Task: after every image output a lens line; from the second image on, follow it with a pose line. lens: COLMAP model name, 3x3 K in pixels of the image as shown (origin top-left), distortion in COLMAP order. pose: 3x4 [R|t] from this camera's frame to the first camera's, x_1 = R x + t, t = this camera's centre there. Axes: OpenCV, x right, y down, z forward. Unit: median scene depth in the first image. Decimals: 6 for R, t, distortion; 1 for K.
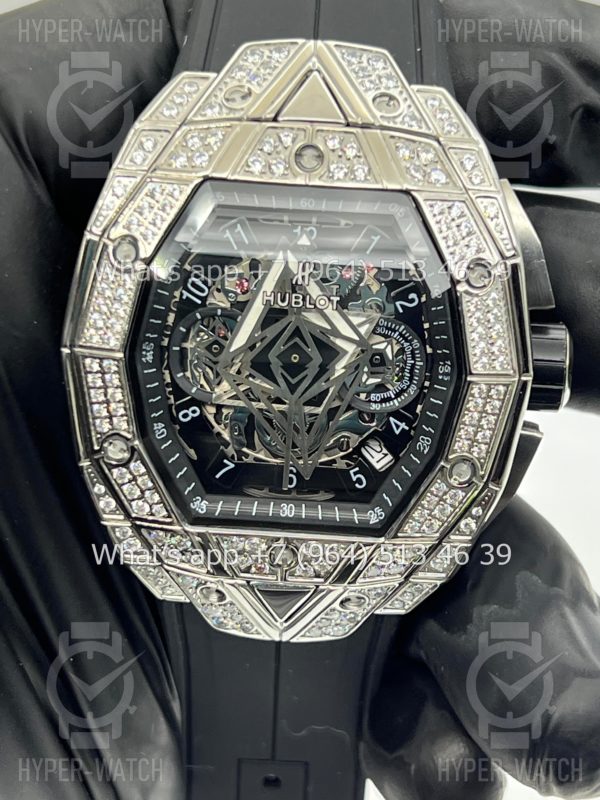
lens RADIAL K [[1792.2, 0, 300.0], [0, 1792.2, 435.0], [0, 0, 1]] dist [0.054232, 0.390419]
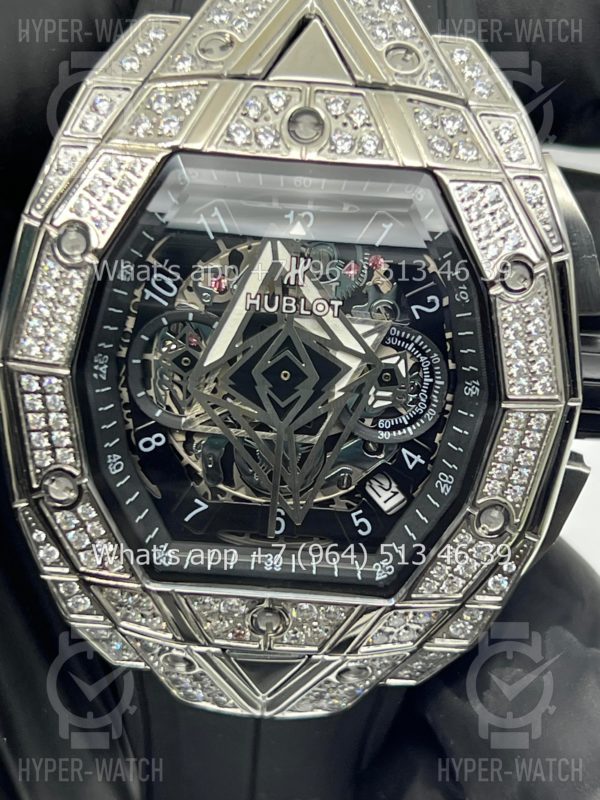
lens RADIAL K [[1837.4, 0, 300.0], [0, 1837.4, 400.0], [0, 0, 1]] dist [0.096774, 0.070468]
pose [[0.999799, 0.008429, 0.018217, -0.010952], [-0.008678, 0.999869, 0.013656, -0.043044], [-0.018100, -0.013811, 0.999741, 0.179097]]
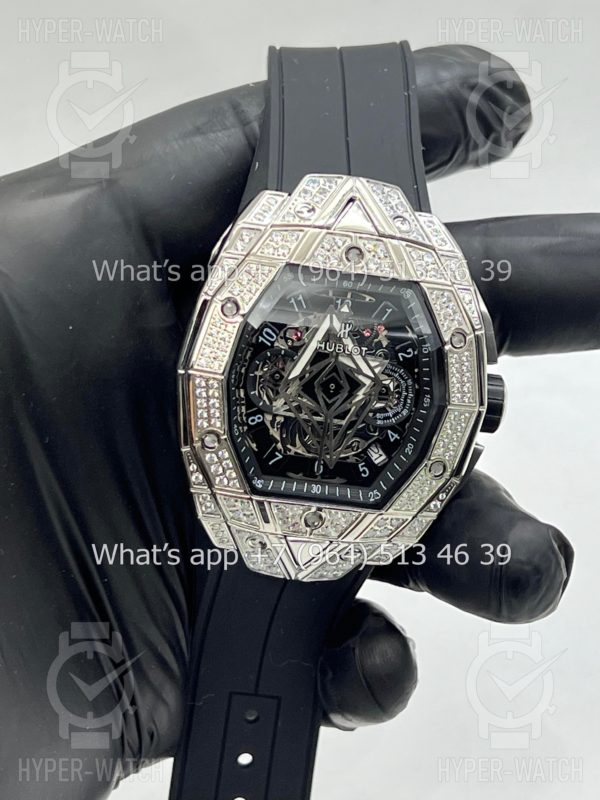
lens RADIAL K [[1837.4, 0, 300.0], [0, 1837.4, 400.0], [0, 0, 1]] dist [0.096774, 0.070468]
pose [[0.983243, 0.062090, 0.171398, -0.289618], [-0.055541, 0.997541, -0.042753, 0.035205], [-0.173631, 0.032517, 0.984274, -0.499592]]
